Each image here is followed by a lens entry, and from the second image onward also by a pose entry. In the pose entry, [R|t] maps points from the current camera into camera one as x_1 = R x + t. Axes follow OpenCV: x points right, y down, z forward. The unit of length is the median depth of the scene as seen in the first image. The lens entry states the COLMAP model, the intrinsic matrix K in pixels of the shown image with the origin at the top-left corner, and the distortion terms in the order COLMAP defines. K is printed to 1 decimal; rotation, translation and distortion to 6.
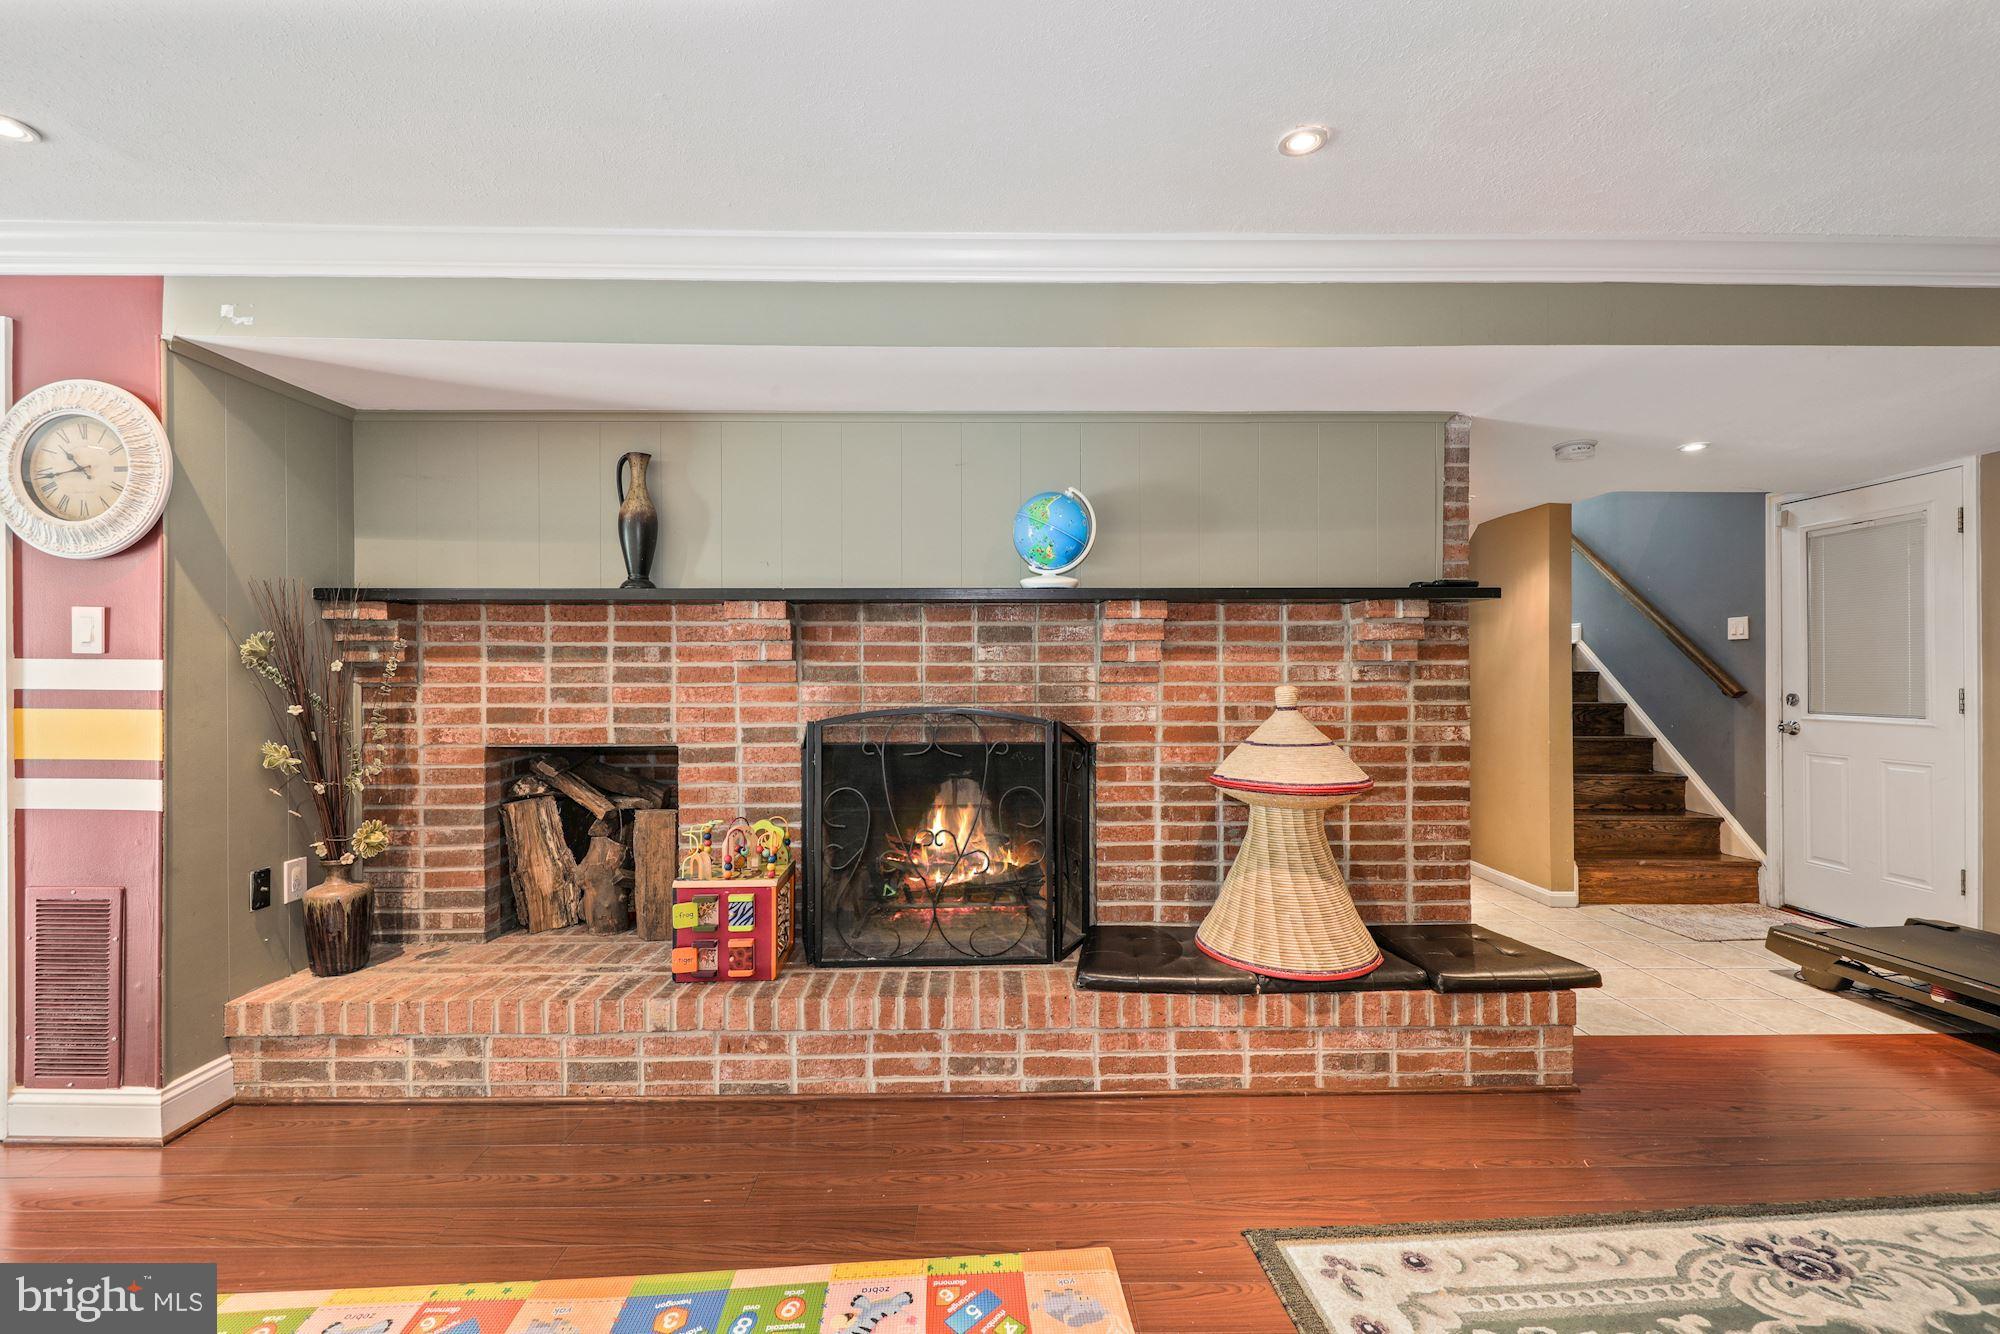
lens RADIAL K [[840.0, 0, 1000.0], [0, 840.0, 667.0], [0, 0, 1]] dist [0.020194, -0.010476]
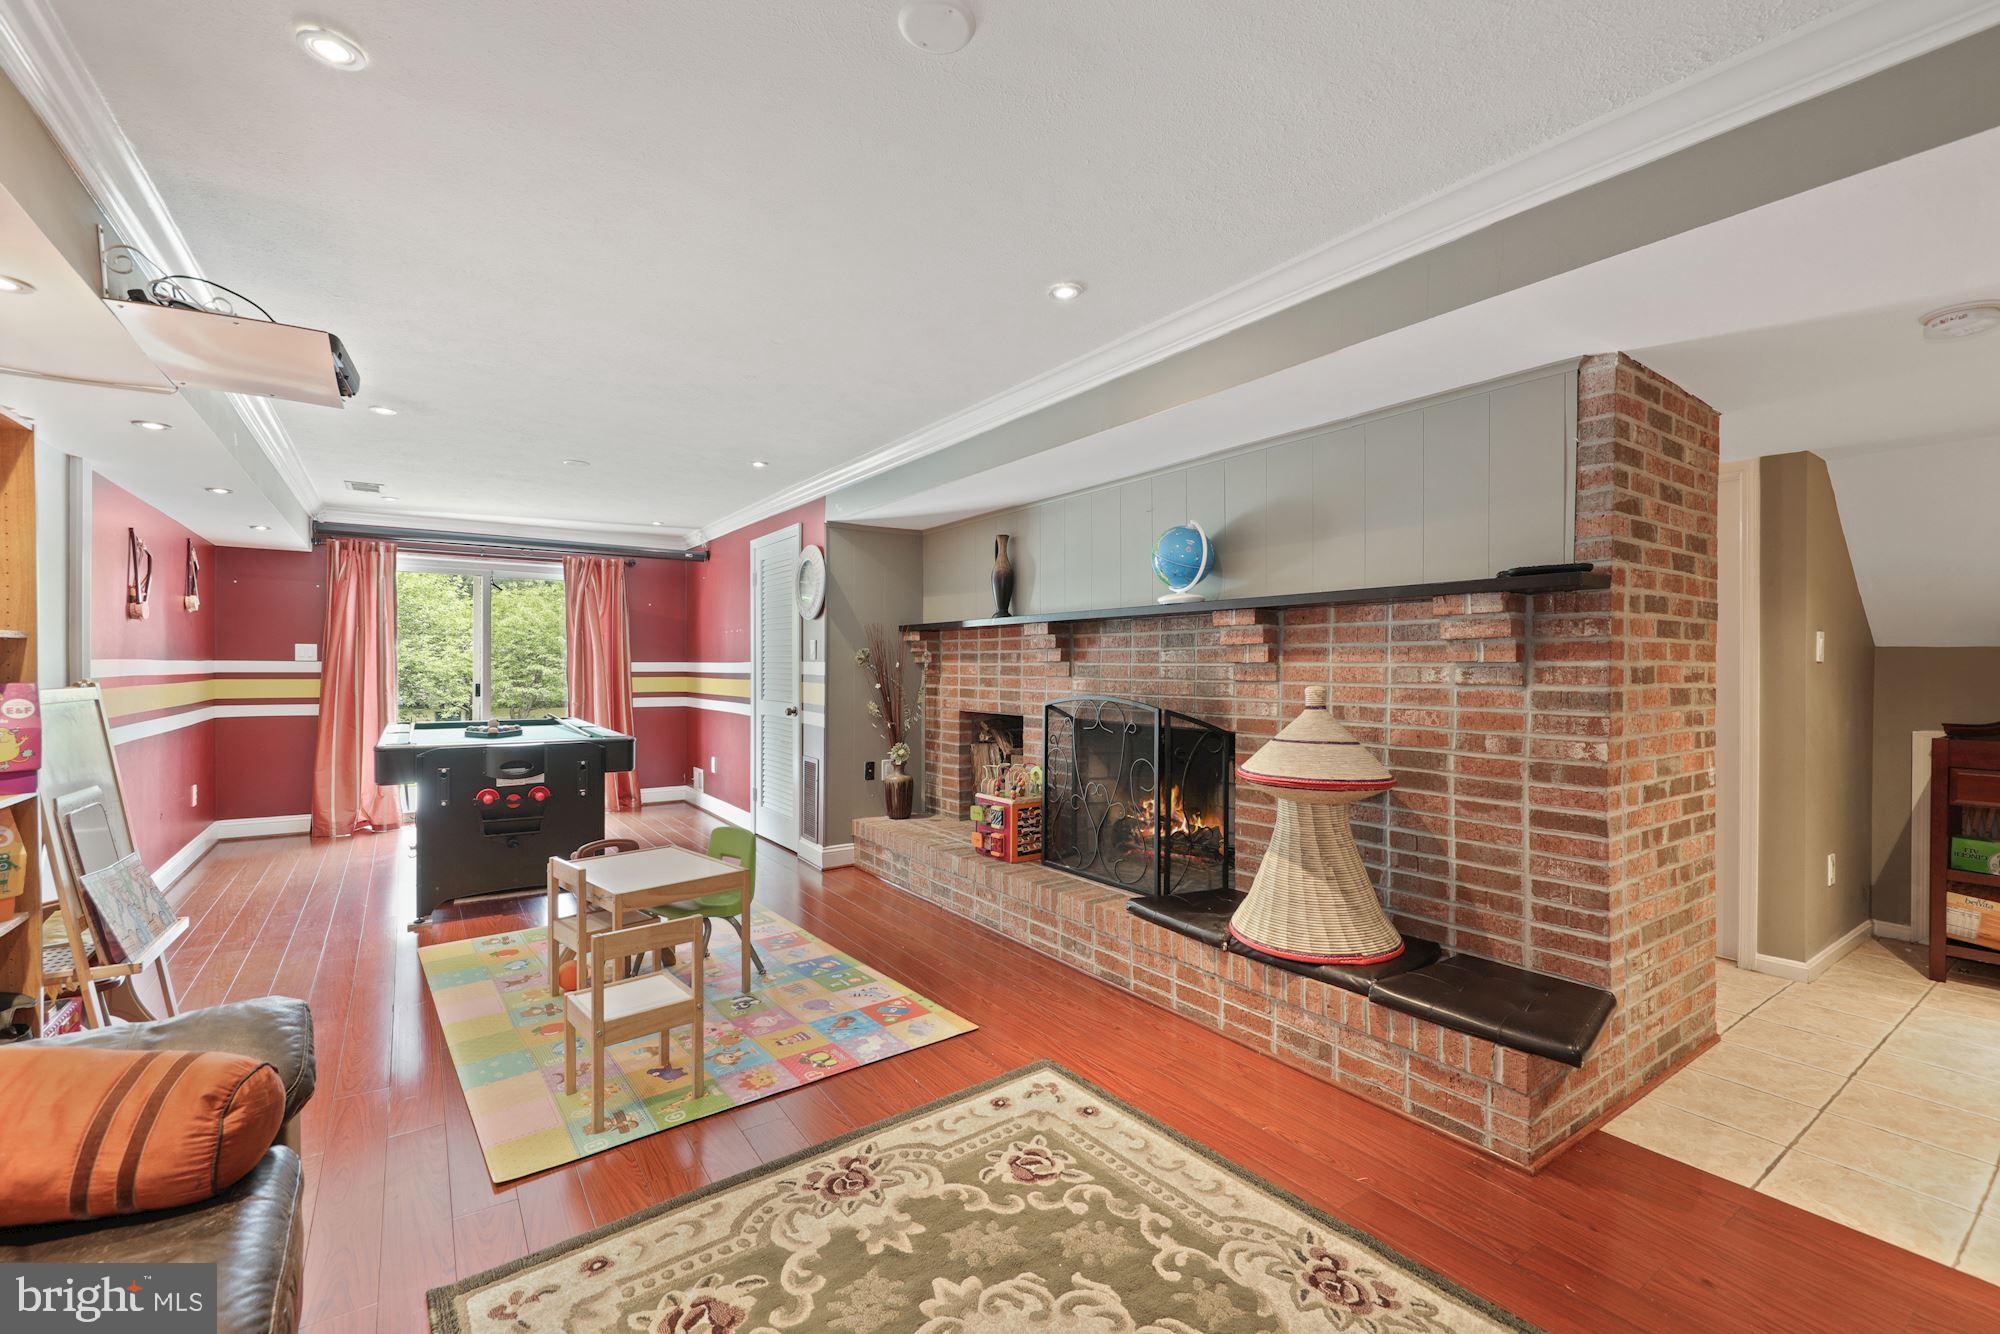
lens RADIAL K [[840.0, 0, 1000.0], [0, 840.0, 667.0], [0, 0, 1]] dist [0.020194, -0.010476]
pose [[0.565178, 0.004786, -0.824955, 0.891584], [-0.000720, 0.999986, 0.005308, -0.006141], [0.824969, -0.002406, 0.565173, 0.075729]]
